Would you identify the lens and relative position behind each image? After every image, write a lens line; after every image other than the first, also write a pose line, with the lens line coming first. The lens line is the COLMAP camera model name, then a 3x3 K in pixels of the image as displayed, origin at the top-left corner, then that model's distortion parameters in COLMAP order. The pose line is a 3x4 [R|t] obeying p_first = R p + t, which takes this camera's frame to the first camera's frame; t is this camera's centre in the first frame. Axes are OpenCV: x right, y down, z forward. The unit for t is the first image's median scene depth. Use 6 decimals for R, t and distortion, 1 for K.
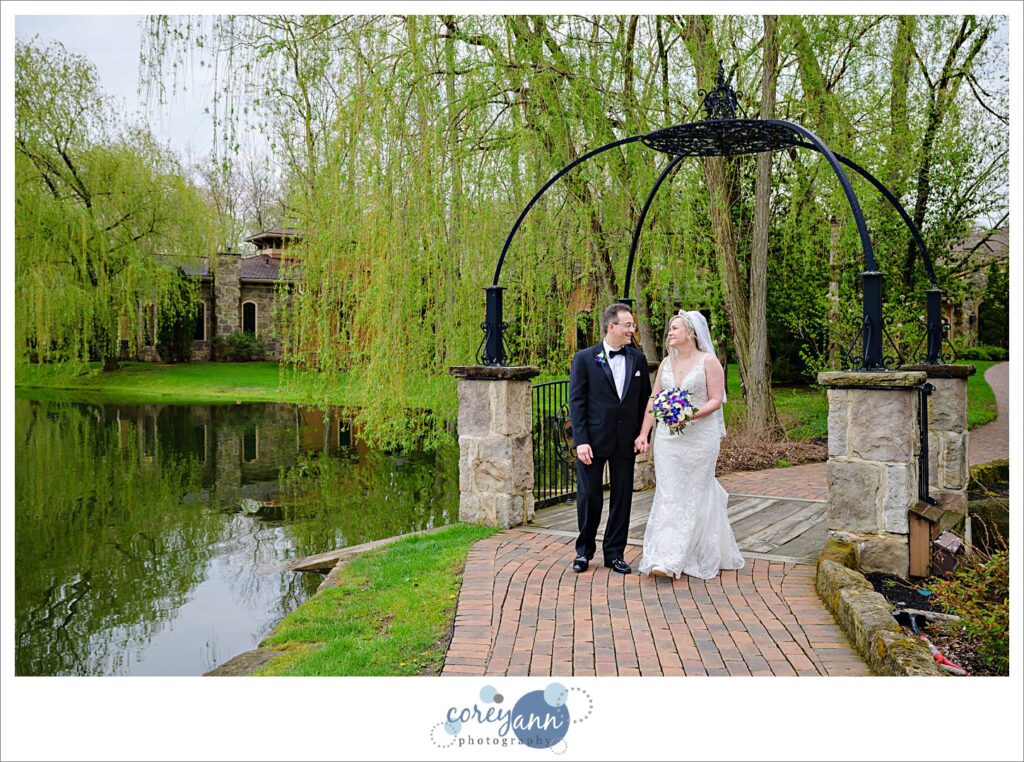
lens RADIAL K [[1045.7, 0, 512.4], [0, 1045.7, 375.6], [0, 0, 1]] dist [-0.017886, 0.000000]
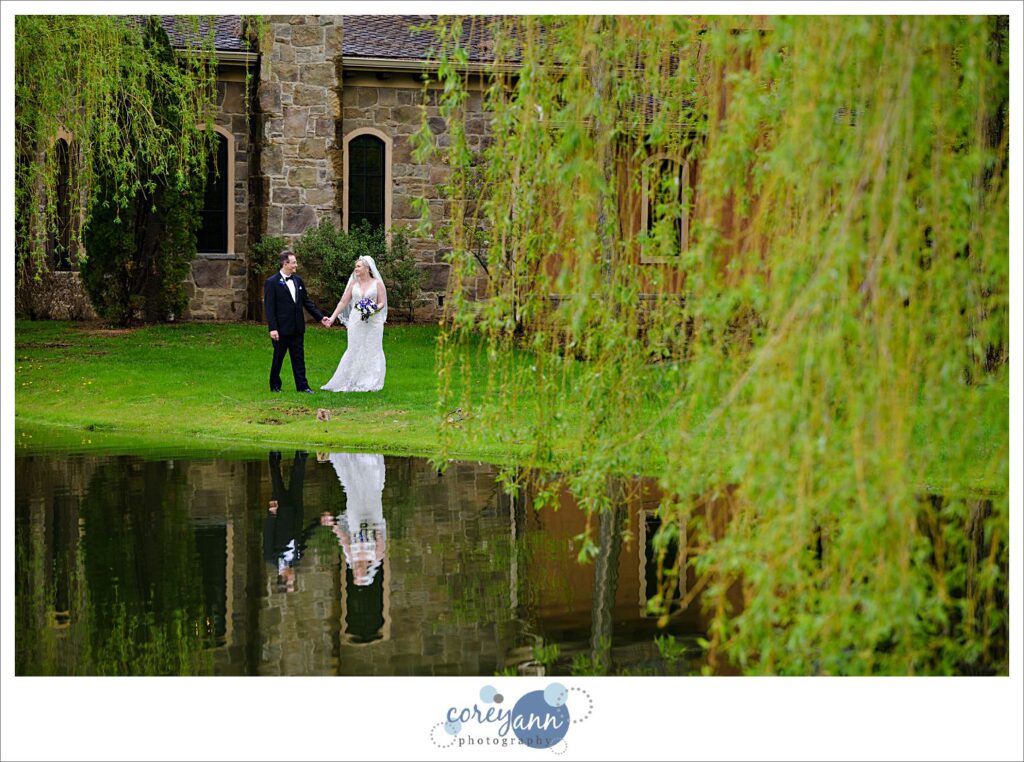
lens RADIAL K [[3067.1, 0, 514.4], [0, 3067.1, 381.8], [0, 0, 1]] dist [0.813183, 0.000000]
pose [[0.978407, 0.011348, -0.206376, -0.016159], [-0.010187, 0.999926, 0.006691, -0.002355], [0.206436, -0.004444, 0.978450, 0.101224]]
